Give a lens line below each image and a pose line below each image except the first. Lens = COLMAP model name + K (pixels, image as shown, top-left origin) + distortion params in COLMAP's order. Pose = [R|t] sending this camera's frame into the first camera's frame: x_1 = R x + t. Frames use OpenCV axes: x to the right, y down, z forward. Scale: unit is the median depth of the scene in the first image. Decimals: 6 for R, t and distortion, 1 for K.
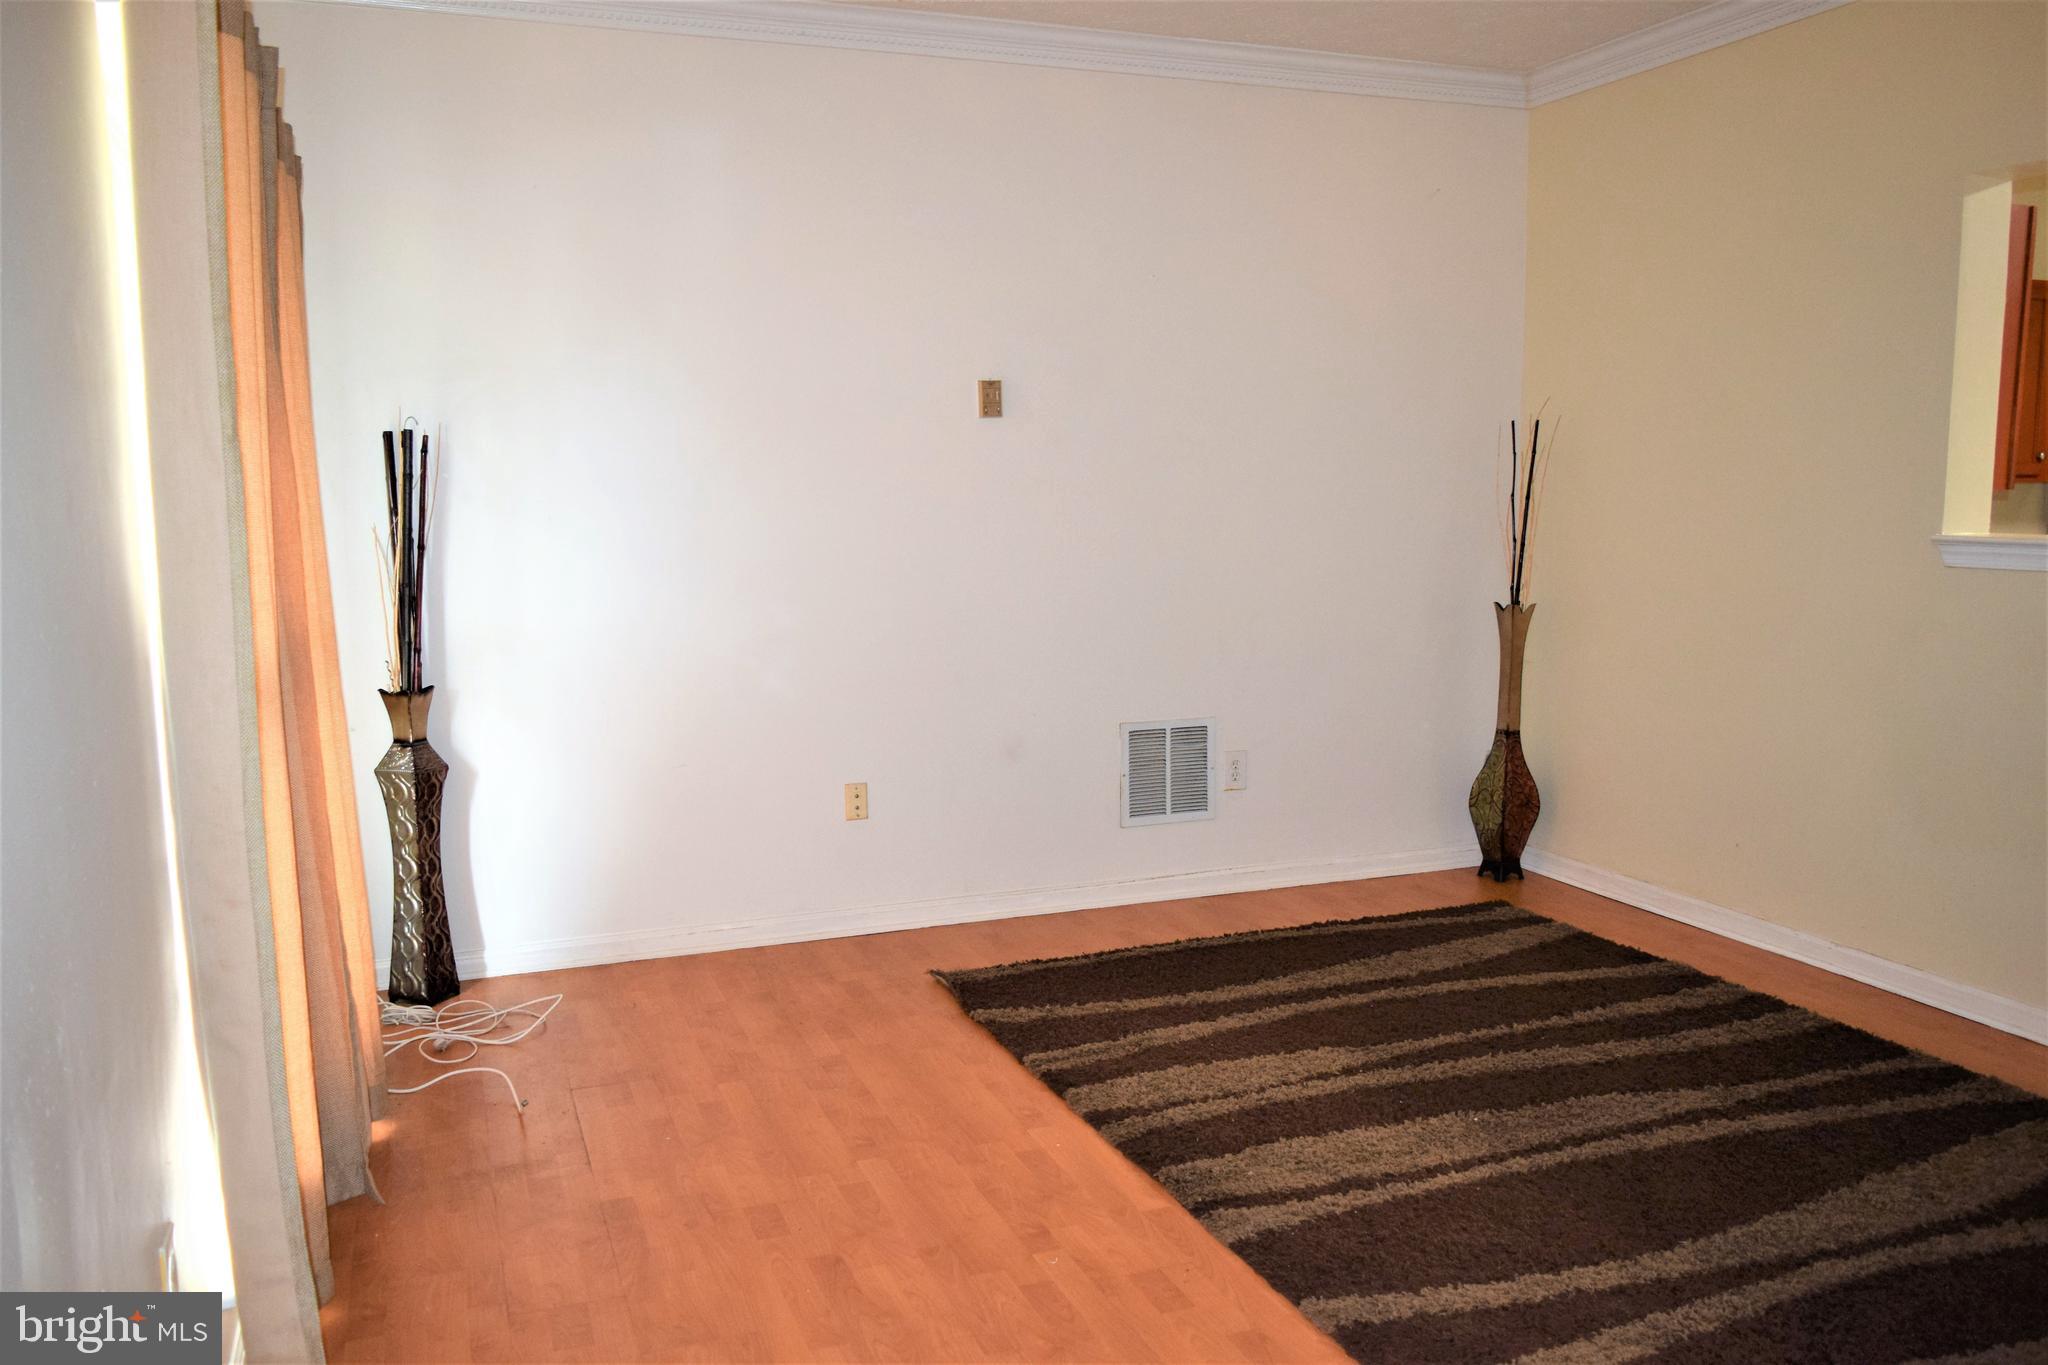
lens RADIAL K [[1597.0, 0, 1024.0], [0, 1597.0, 682.5], [0, 0, 1]] dist [-0.022390, 0.005780]
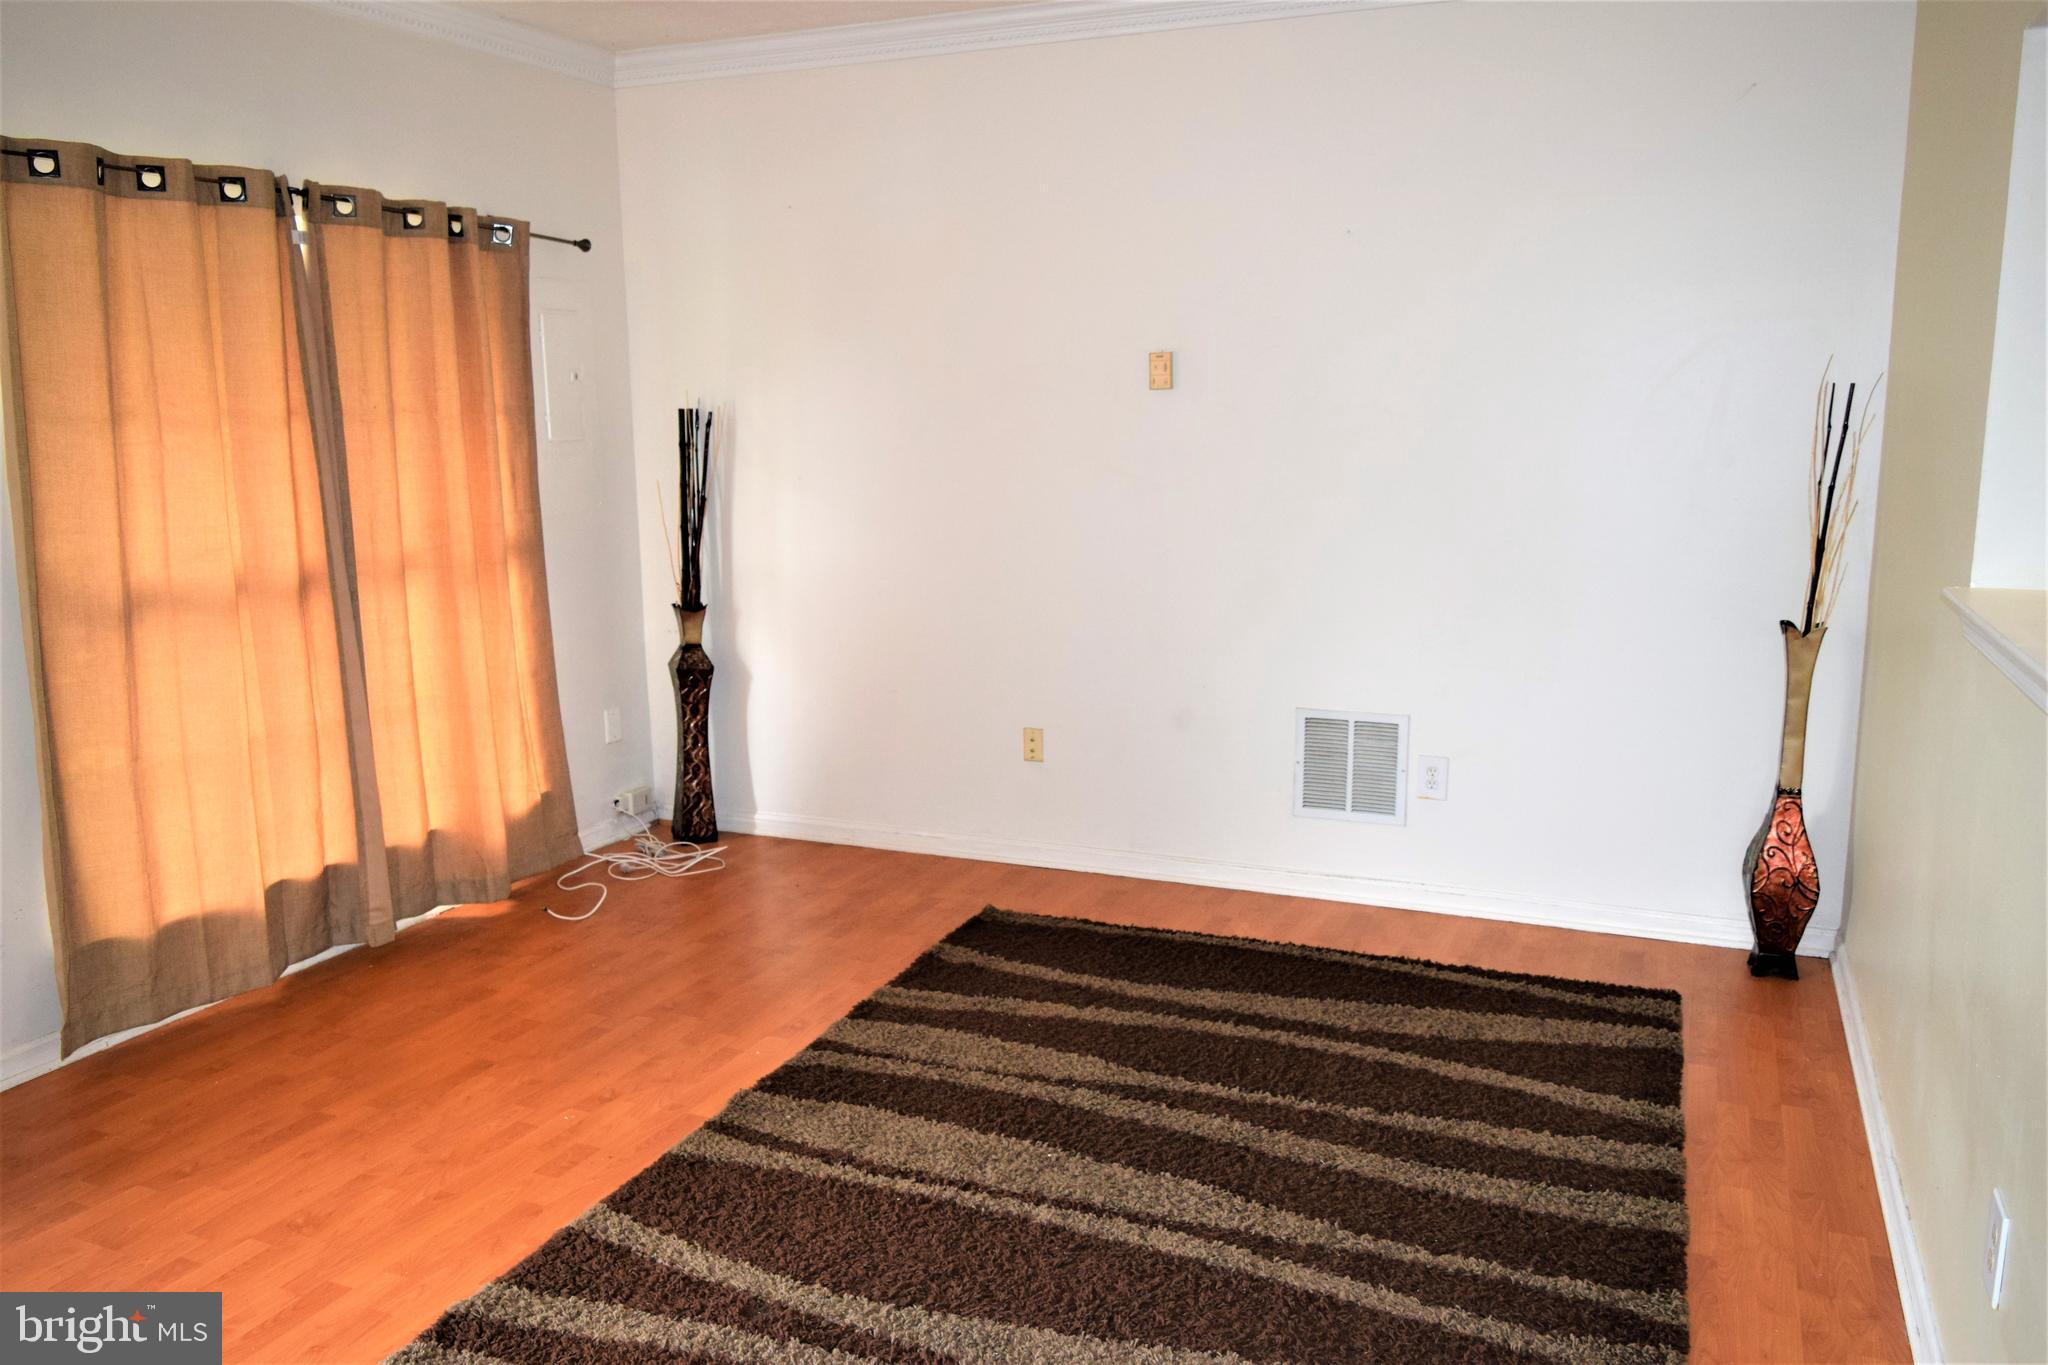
lens RADIAL K [[1597.0, 0, 1024.0], [0, 1597.0, 682.5], [0, 0, 1]] dist [-0.022390, 0.005780]
pose [[0.714344, 0.126653, -0.688238, 0.687488], [-0.084840, 0.991905, 0.094478, -0.075694], [0.694633, -0.009099, 0.719307, 0.228249]]
